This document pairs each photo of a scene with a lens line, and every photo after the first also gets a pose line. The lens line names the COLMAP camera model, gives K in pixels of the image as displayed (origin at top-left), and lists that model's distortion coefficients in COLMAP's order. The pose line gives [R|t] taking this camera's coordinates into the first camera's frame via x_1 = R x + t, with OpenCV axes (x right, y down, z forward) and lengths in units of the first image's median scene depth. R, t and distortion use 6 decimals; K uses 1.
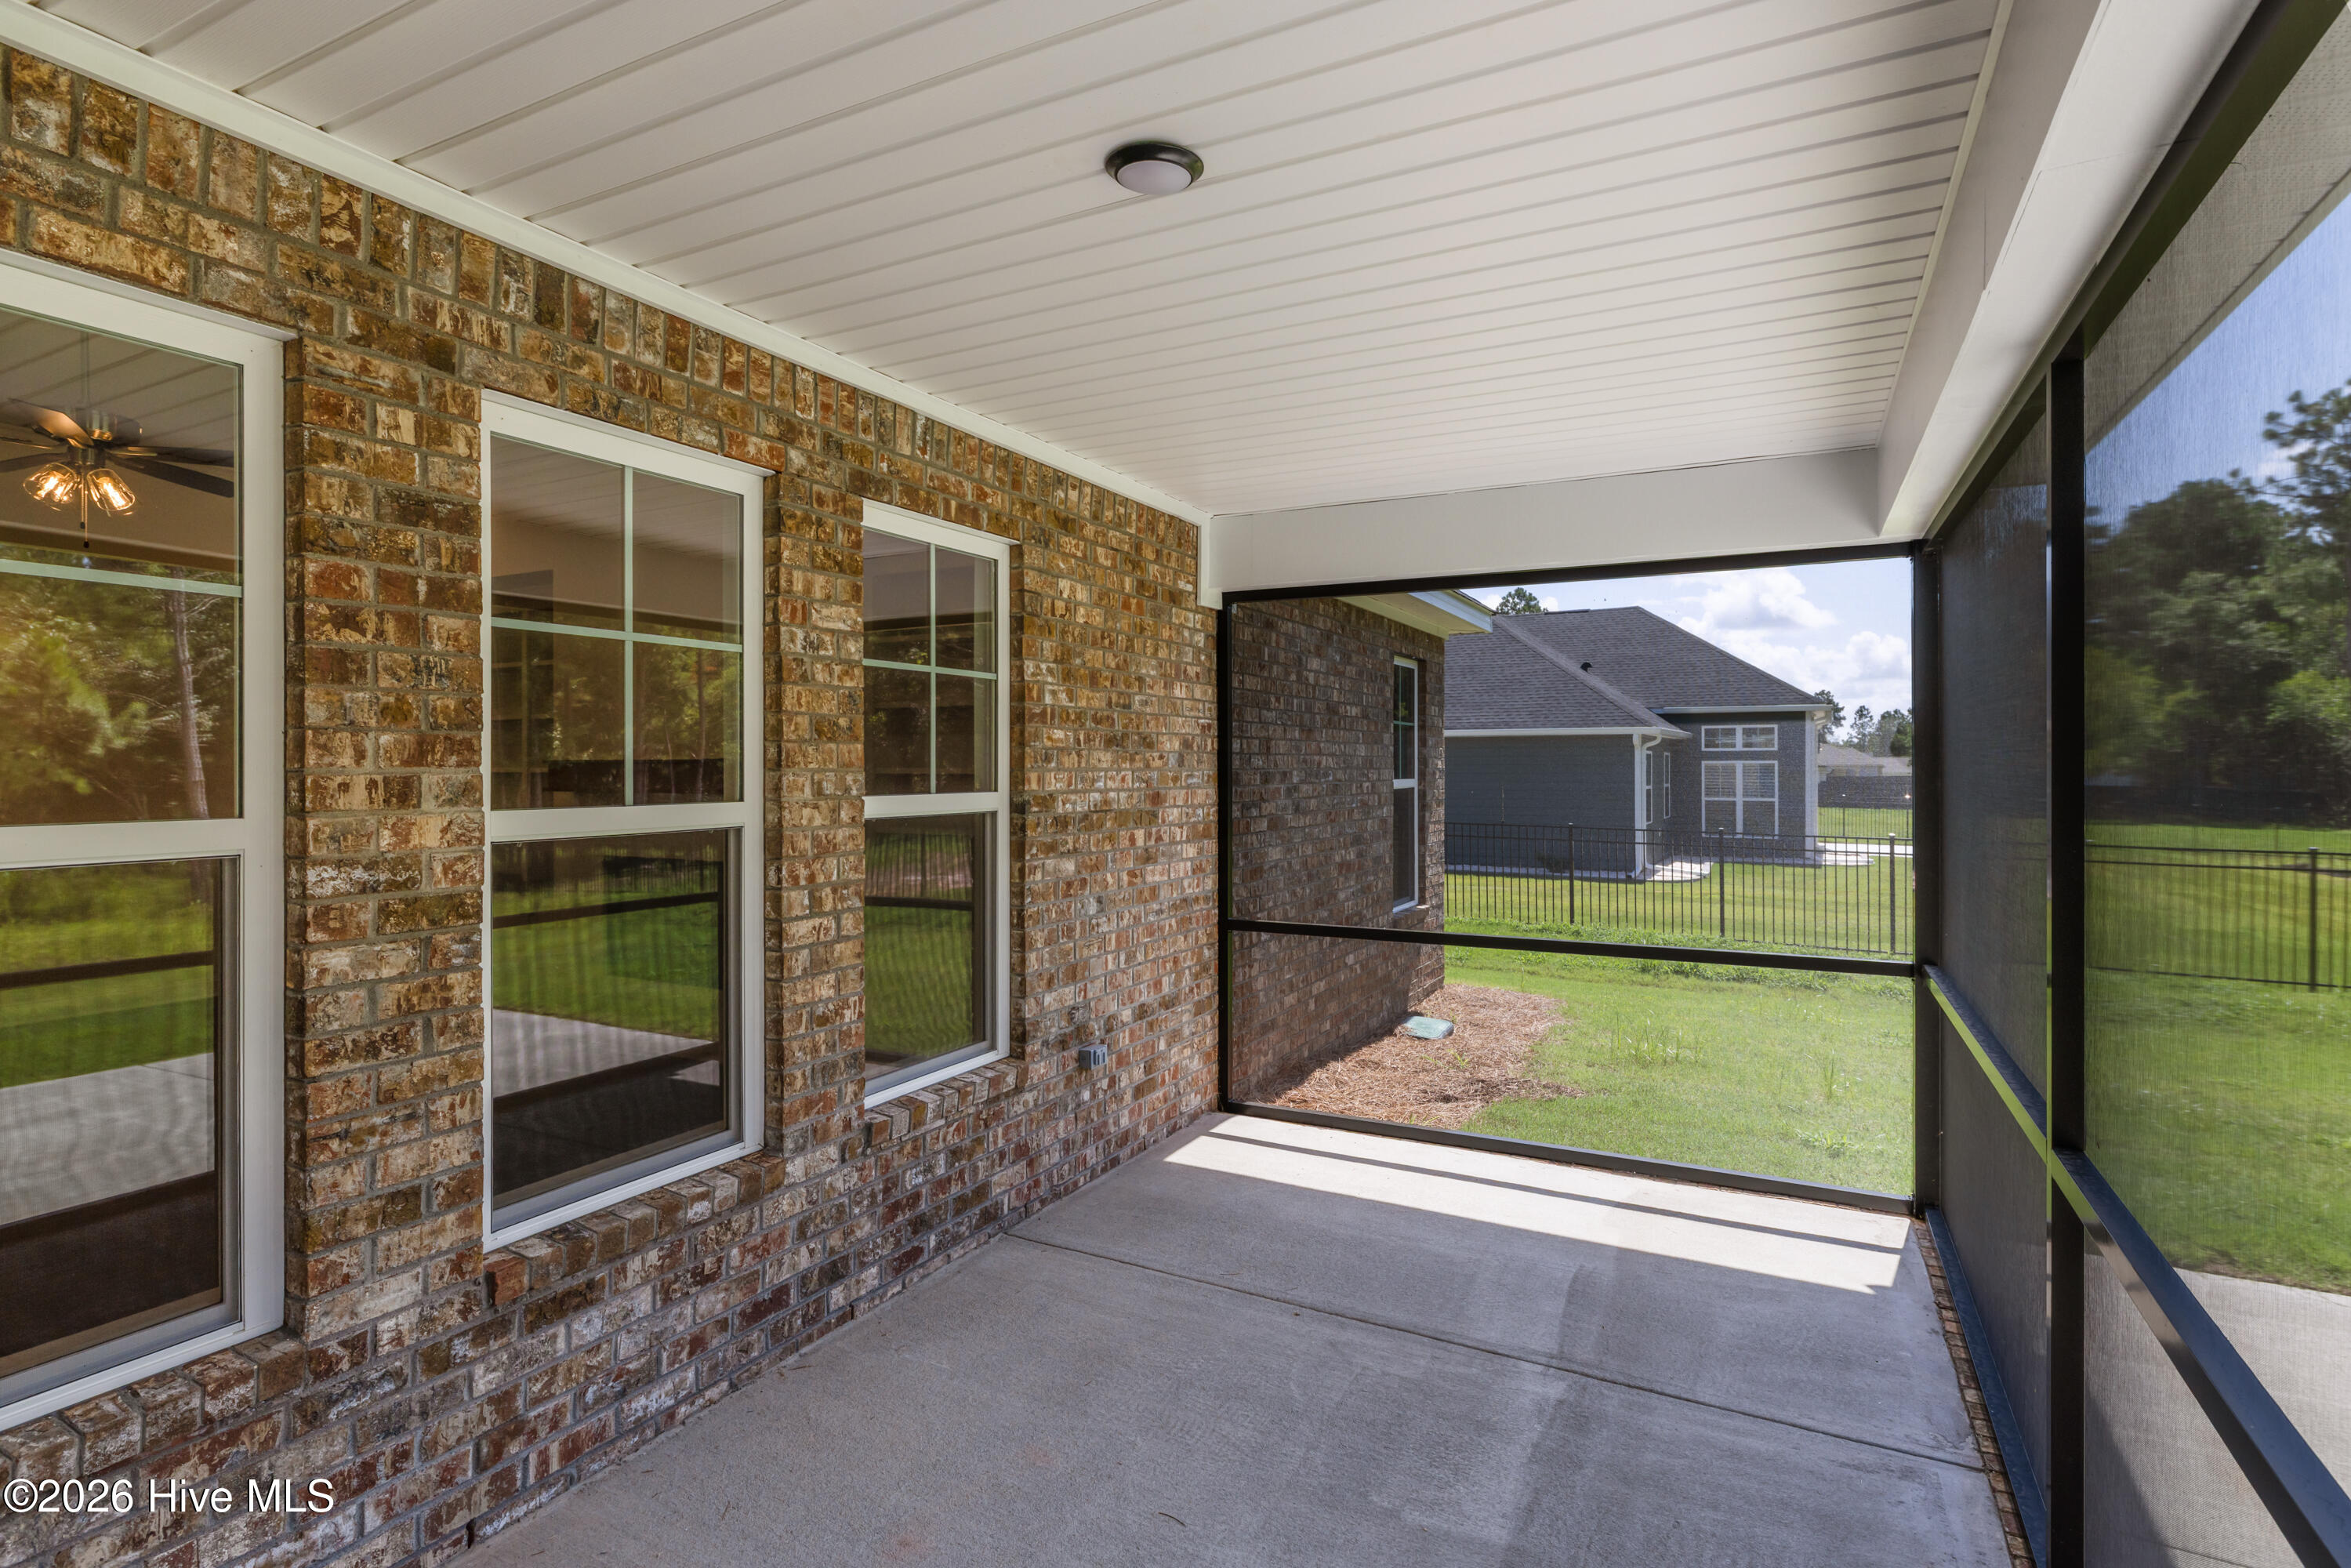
lens RADIAL K [[1159.1, 0, 1175.5], [0, 1159.1, 784.0], [0, 0, 1]] dist [-0.000150, -0.000012]
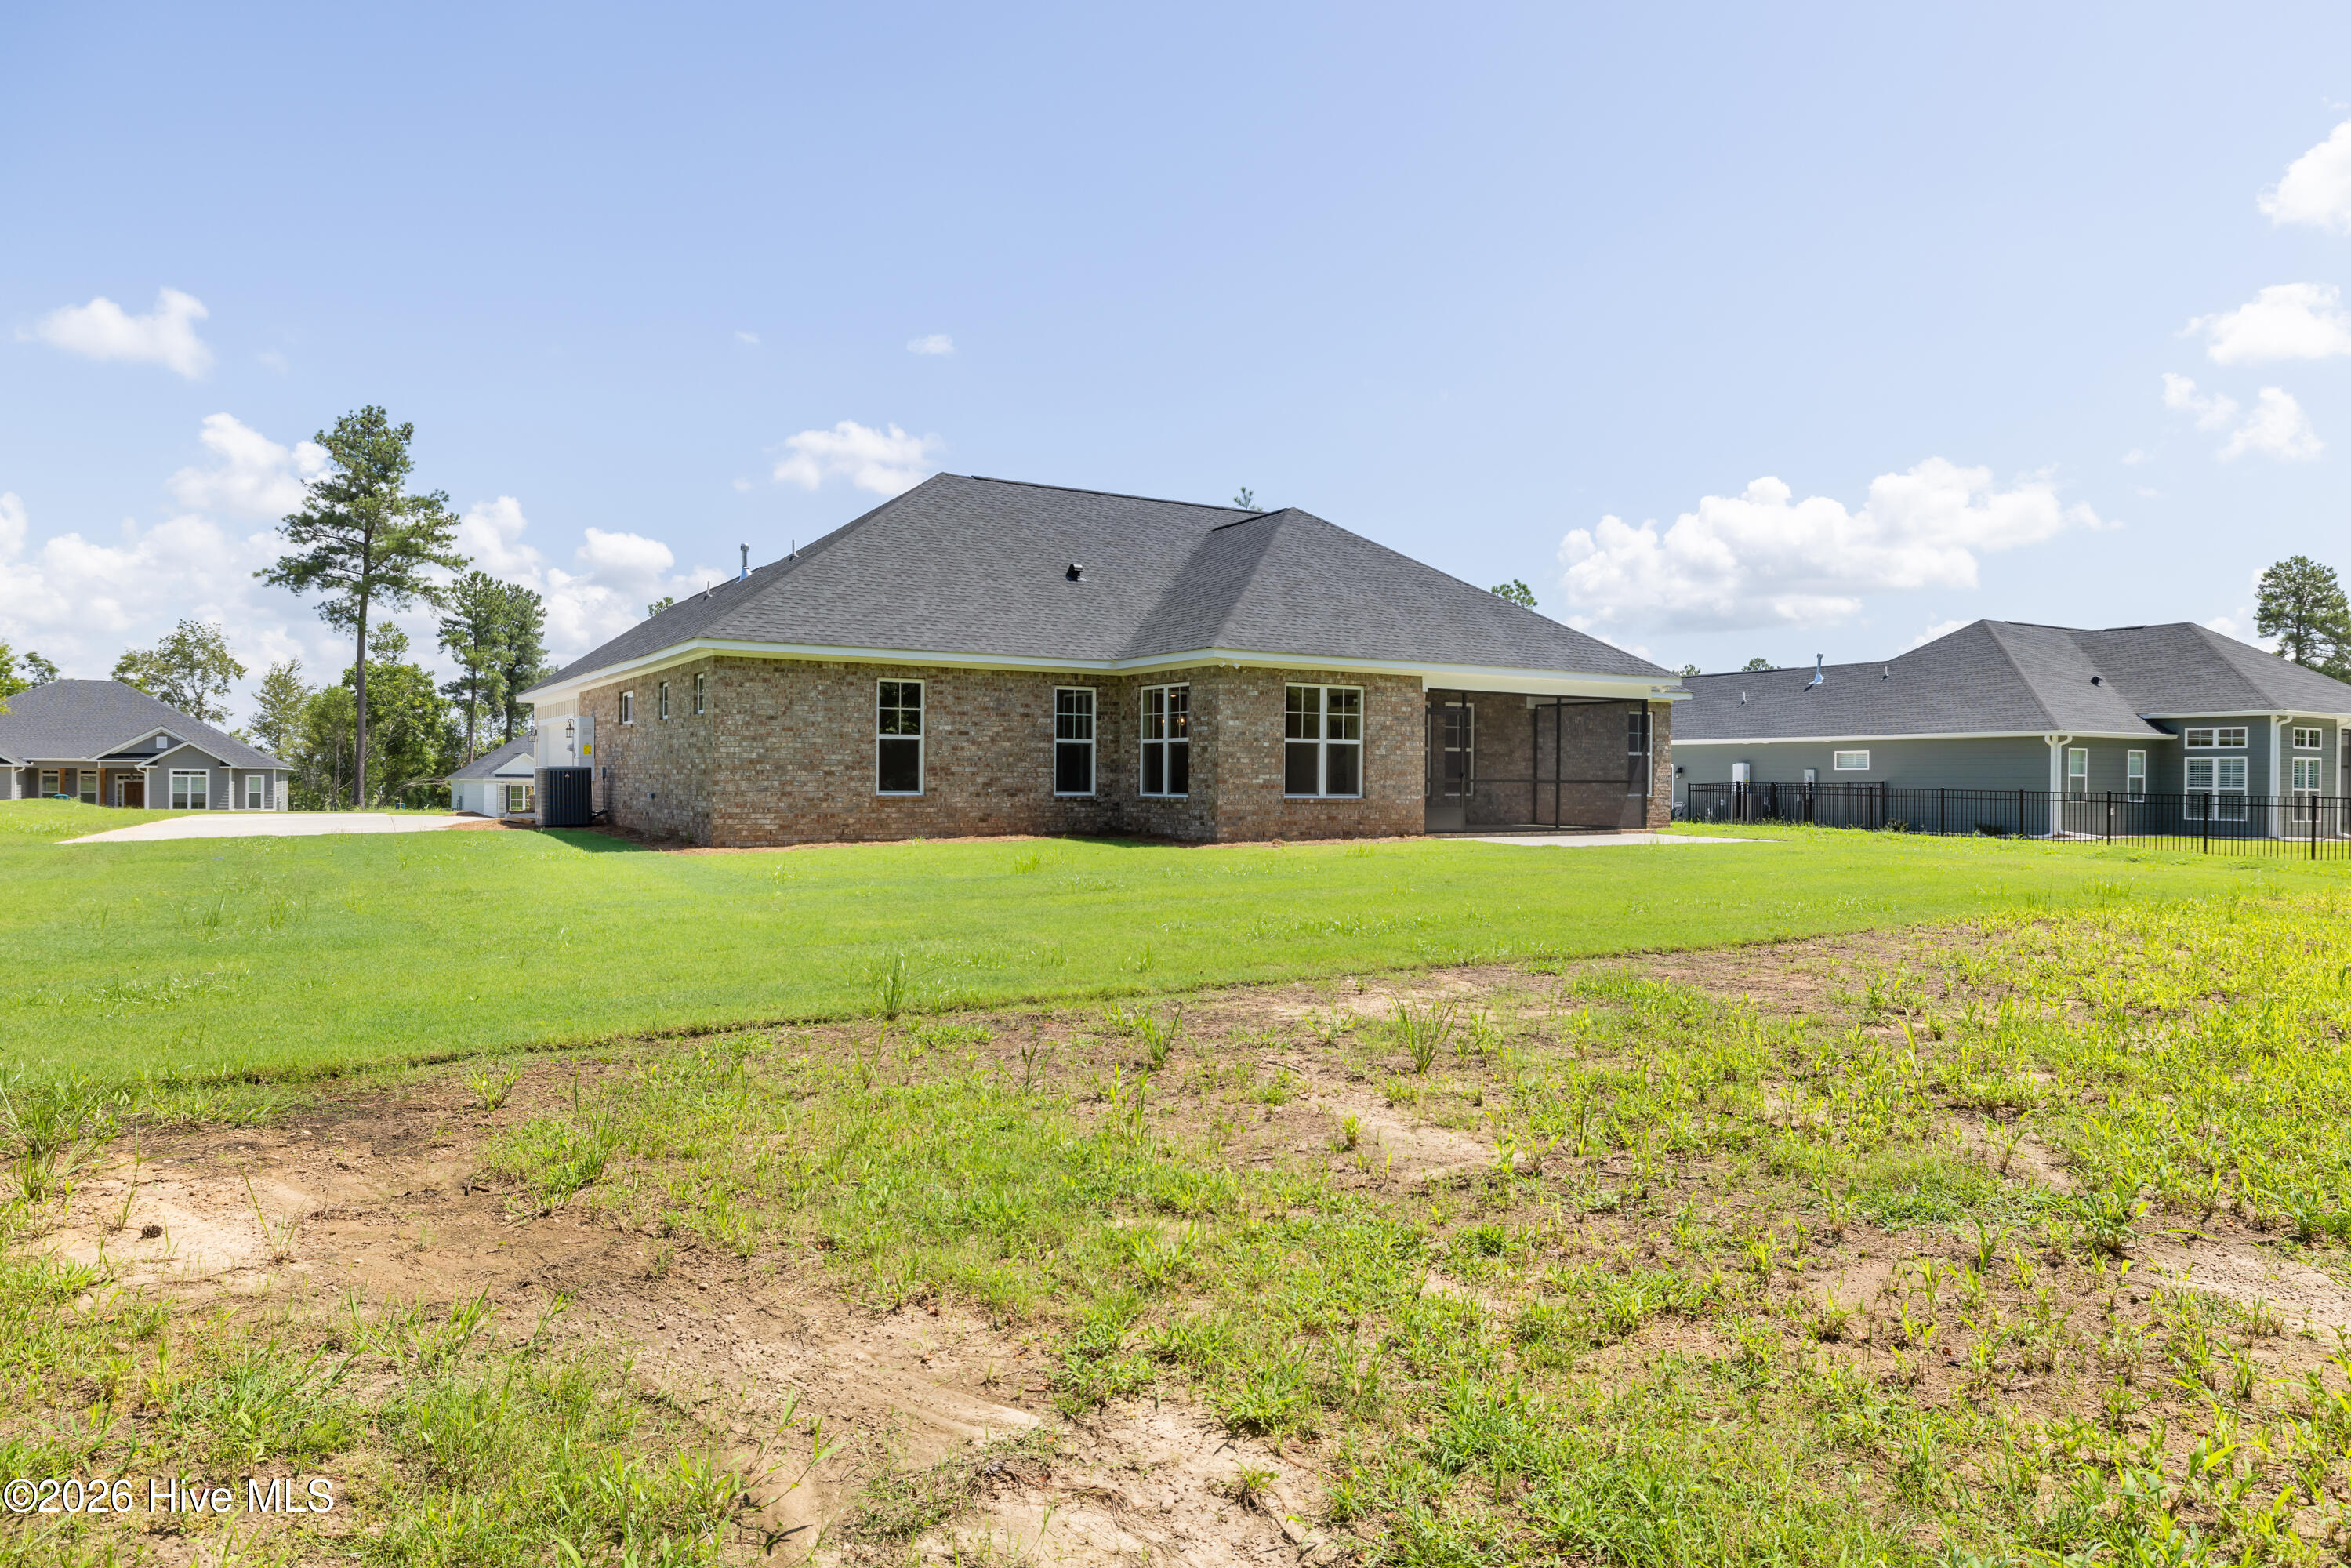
lens RADIAL K [[1512.7, 0, 1175.5], [0, 1512.7, 784.0], [0, 0, 1]] dist [0.000941, -0.000280]
pose [[0.865800, 0.002666, -0.500383, 0.548251], [-0.012413, 0.999792, -0.016152, 0.076239], [0.500236, 0.020196, 0.865653, -1.459614]]
